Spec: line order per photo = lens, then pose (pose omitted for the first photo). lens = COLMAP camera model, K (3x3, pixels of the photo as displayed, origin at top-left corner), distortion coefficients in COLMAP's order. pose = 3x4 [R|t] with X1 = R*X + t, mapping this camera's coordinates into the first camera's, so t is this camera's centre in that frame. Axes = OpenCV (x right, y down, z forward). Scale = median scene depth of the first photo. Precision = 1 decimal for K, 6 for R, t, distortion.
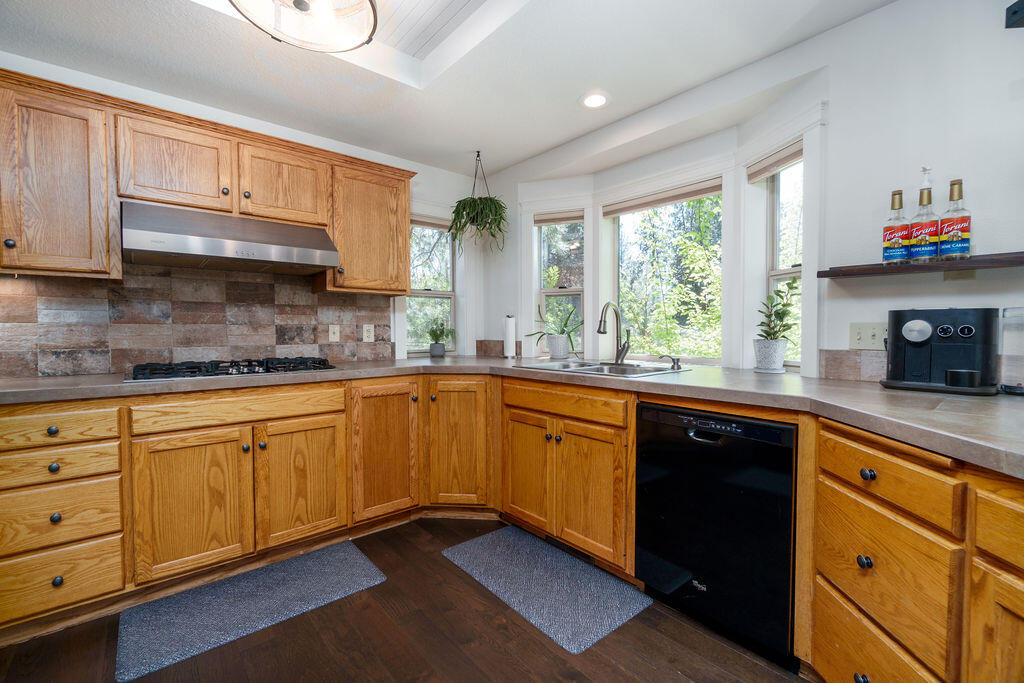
lens RADIAL K [[448.4, 0, 512.6], [0, 448.4, 345.1], [0, 0, 1]] dist [-0.000241, 0.000149]
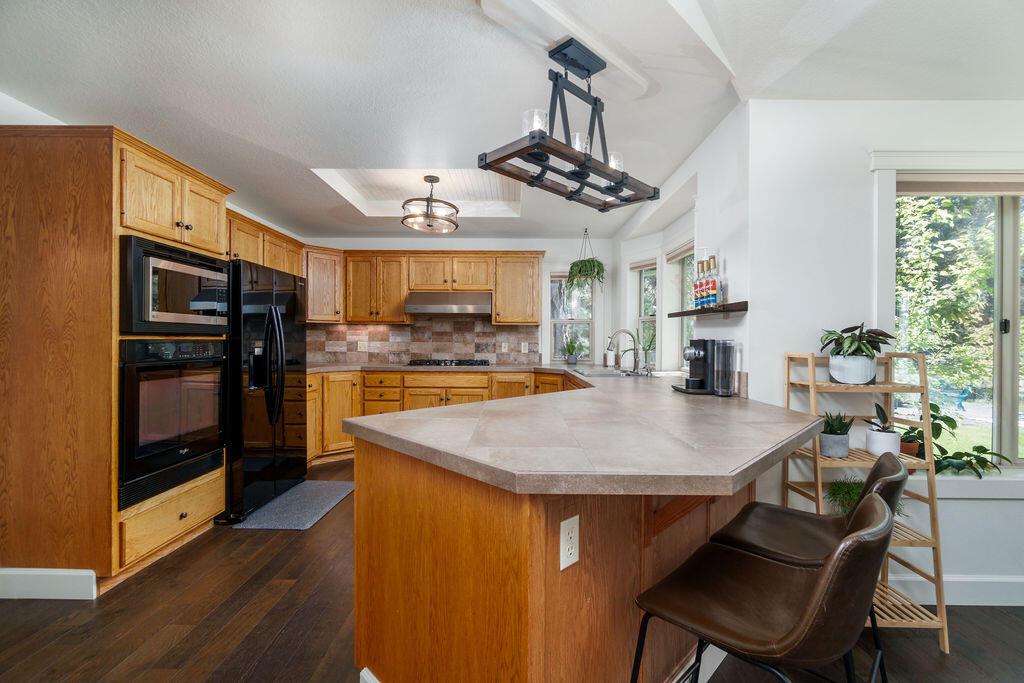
lens RADIAL K [[448.4, 0, 512.6], [0, 448.4, 345.1], [0, 0, 1]] dist [-0.000241, 0.000149]
pose [[0.751254, 0.010797, -0.659925, 0.893741], [-0.031788, 0.999298, -0.019838, -0.001738], [0.659247, 0.035881, 0.751070, -0.348205]]
